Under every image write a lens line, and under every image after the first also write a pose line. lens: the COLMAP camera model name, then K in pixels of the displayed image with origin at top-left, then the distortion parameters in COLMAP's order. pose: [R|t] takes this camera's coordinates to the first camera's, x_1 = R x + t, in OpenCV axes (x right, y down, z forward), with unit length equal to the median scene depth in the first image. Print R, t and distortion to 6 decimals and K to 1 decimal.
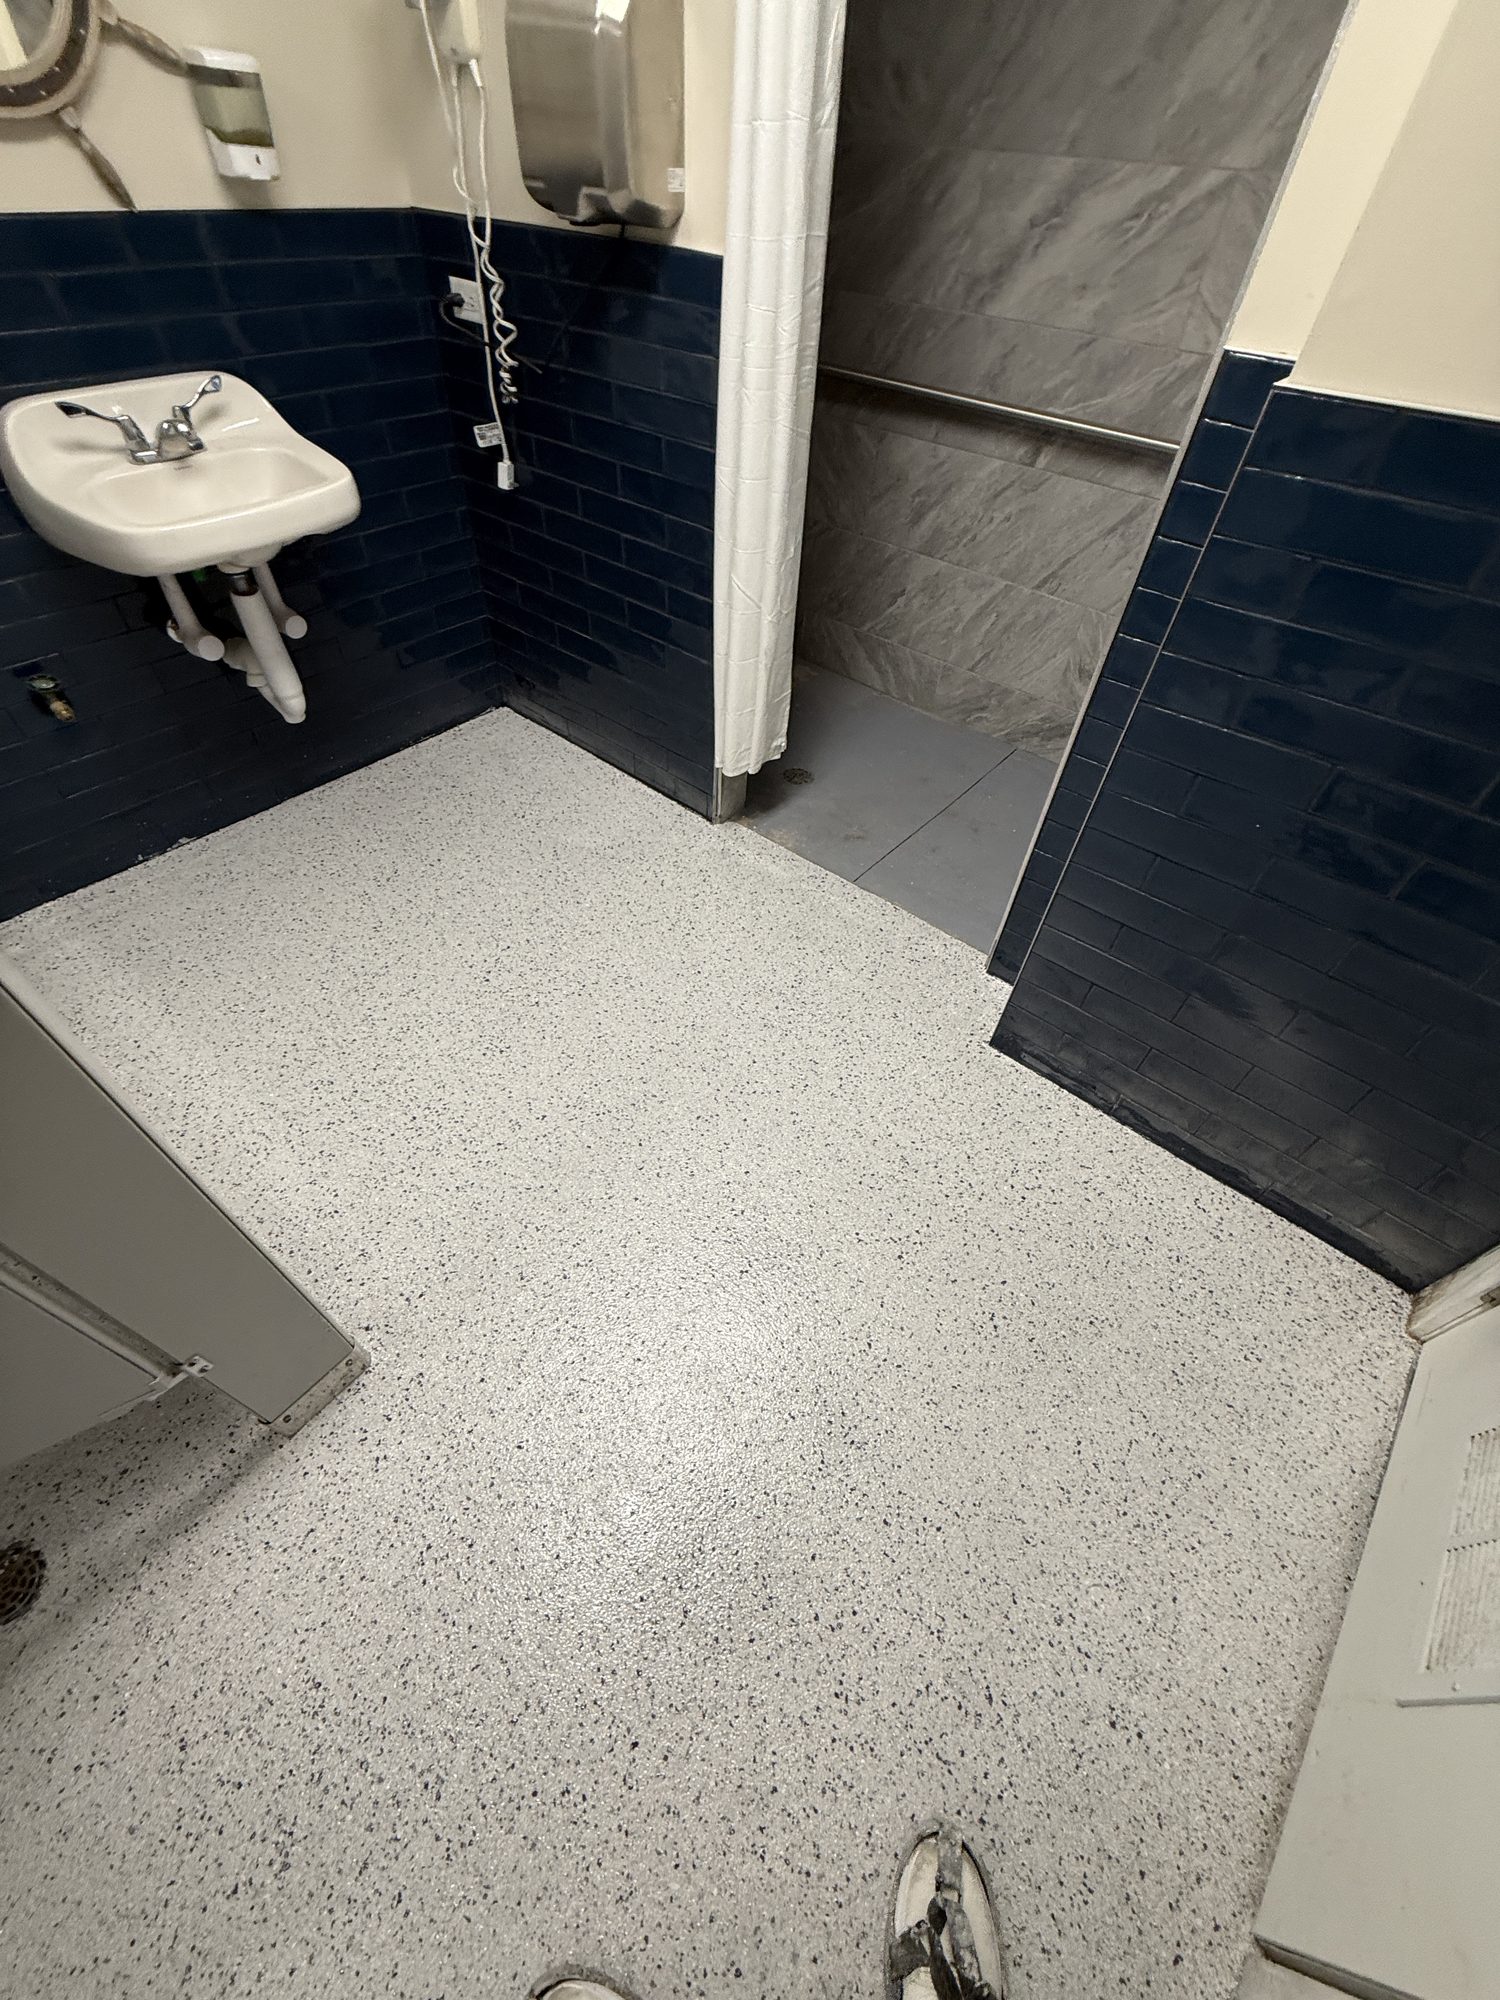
lens RADIAL K [[792.8, 0, 742.1], [0, 792.8, 998.6], [0, 0, 1]] dist [0.000218, 0.000098]
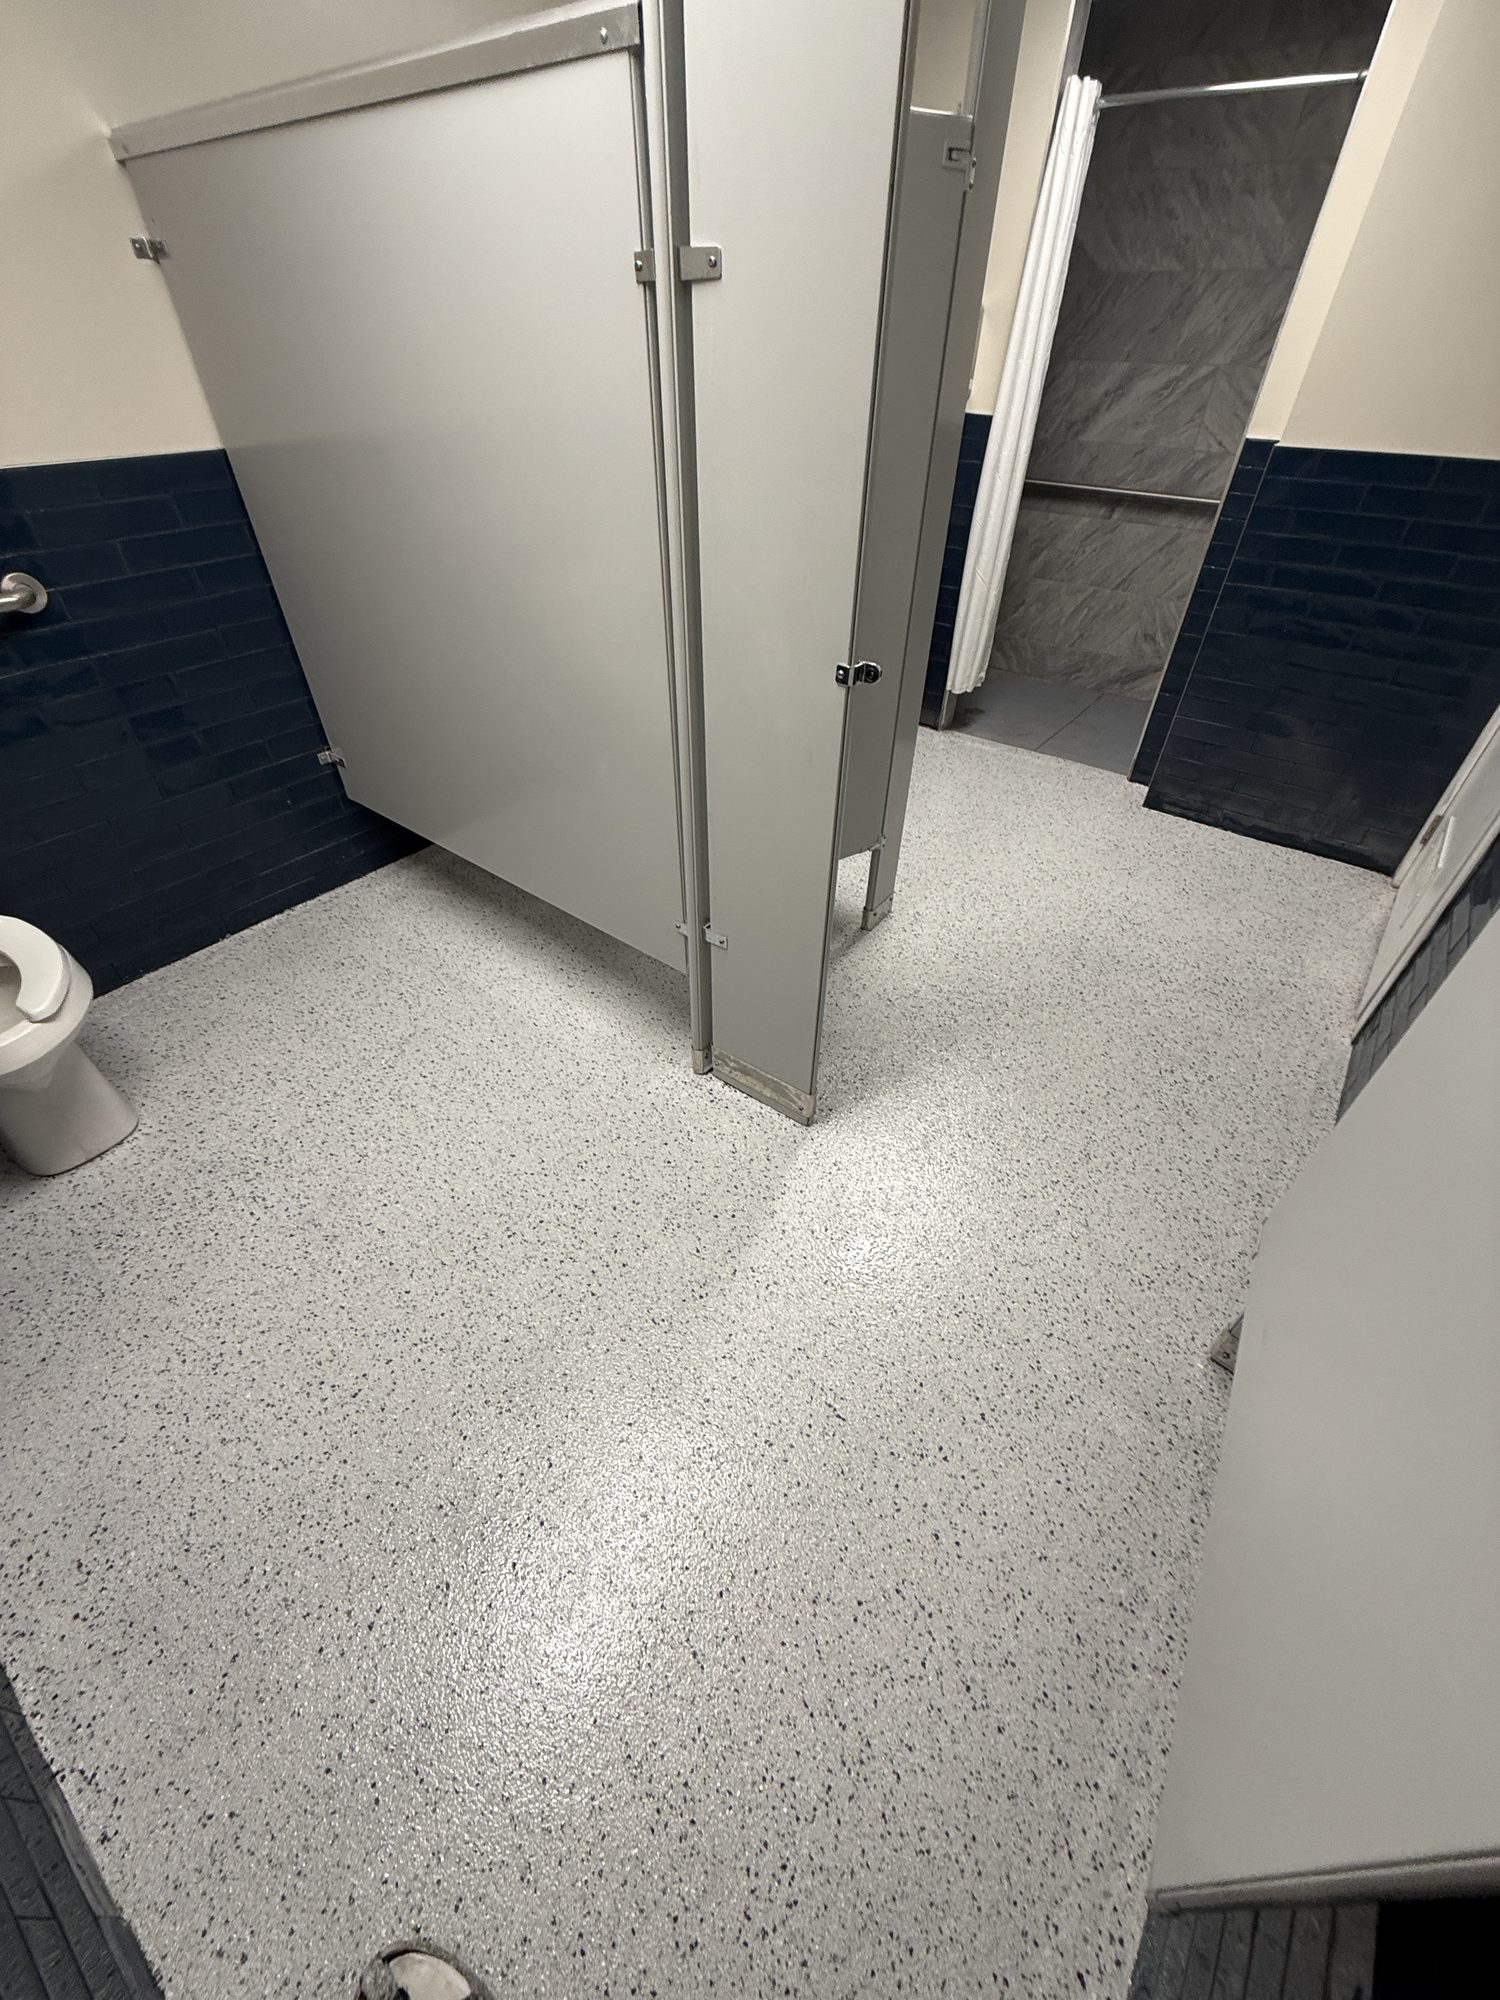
lens RADIAL K [[791.3, 0, 746.7], [0, 791.3, 1001.9], [0, 0, 1]] dist [0.000010, 0.000176]
pose [[0.998001, -0.060031, 0.019735, -0.709911], [0.062019, 0.990376, -0.123731, 0.731519], [-0.012117, 0.124707, 0.992120, -0.781200]]
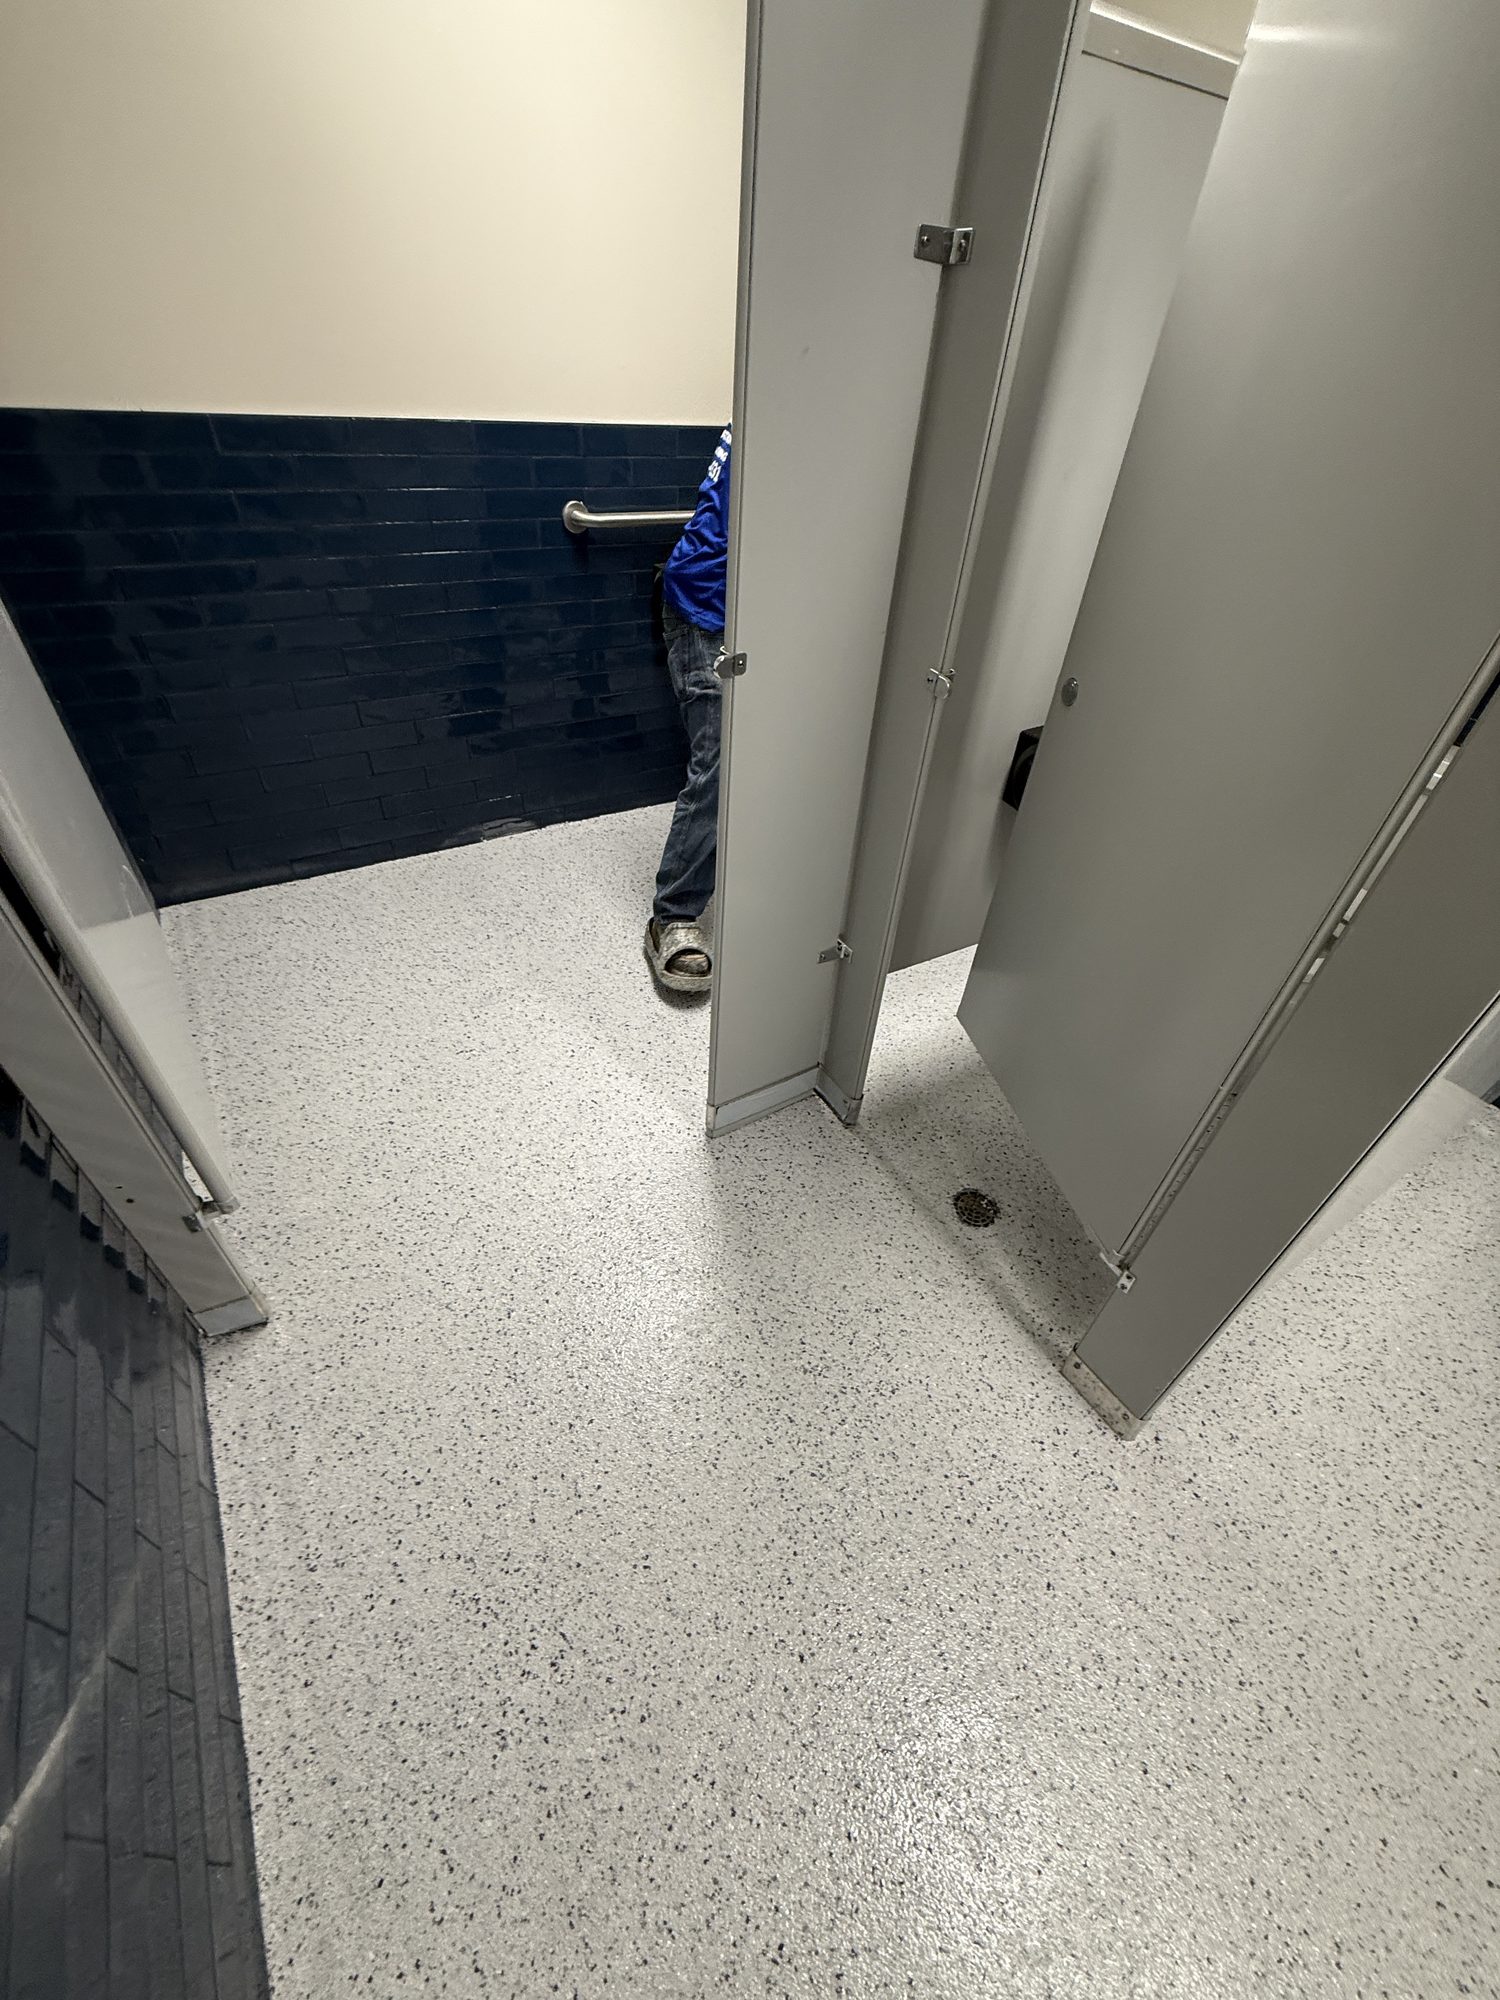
lens RADIAL K [[791.3, 0, 746.7], [0, 791.3, 1001.9], [0, 0, 1]] dist [0.000010, 0.000176]
pose [[-0.313519, 0.559486, -0.767256, 0.138873], [-0.751451, 0.347799, 0.560676, 0.031425], [0.580541, 0.752338, 0.311385, -0.054654]]
